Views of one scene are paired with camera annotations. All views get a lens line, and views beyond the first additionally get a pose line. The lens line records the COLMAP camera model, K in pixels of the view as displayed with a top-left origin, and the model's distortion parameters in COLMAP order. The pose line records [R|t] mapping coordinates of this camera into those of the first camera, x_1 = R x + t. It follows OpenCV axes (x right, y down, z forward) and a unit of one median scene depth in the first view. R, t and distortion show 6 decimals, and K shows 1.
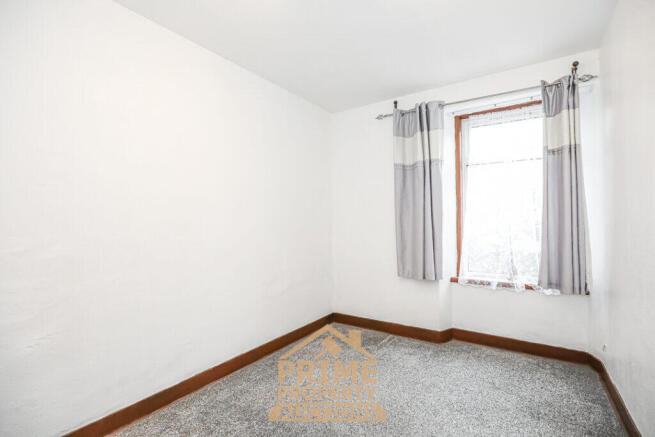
lens RADIAL K [[303.4, 0, 334.5], [0, 303.4, 218.8], [0, 0, 1]] dist [-0.017310, 0.001068]
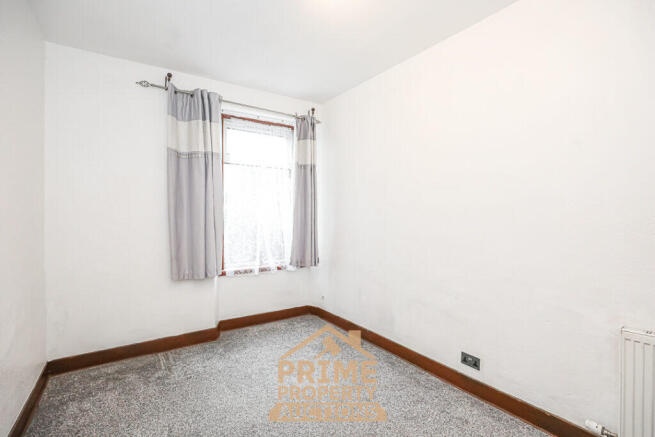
lens RADIAL K [[303.4, 0, 333.5], [0, 303.4, 217.5], [0, 0, 1]] dist [-0.017310, 0.001068]
pose [[0.378106, 0.000377, 0.925762, -0.432312], [-0.012025, 0.999918, 0.004504, 0.002182], [-0.925684, -0.012835, 0.378080, 0.276925]]
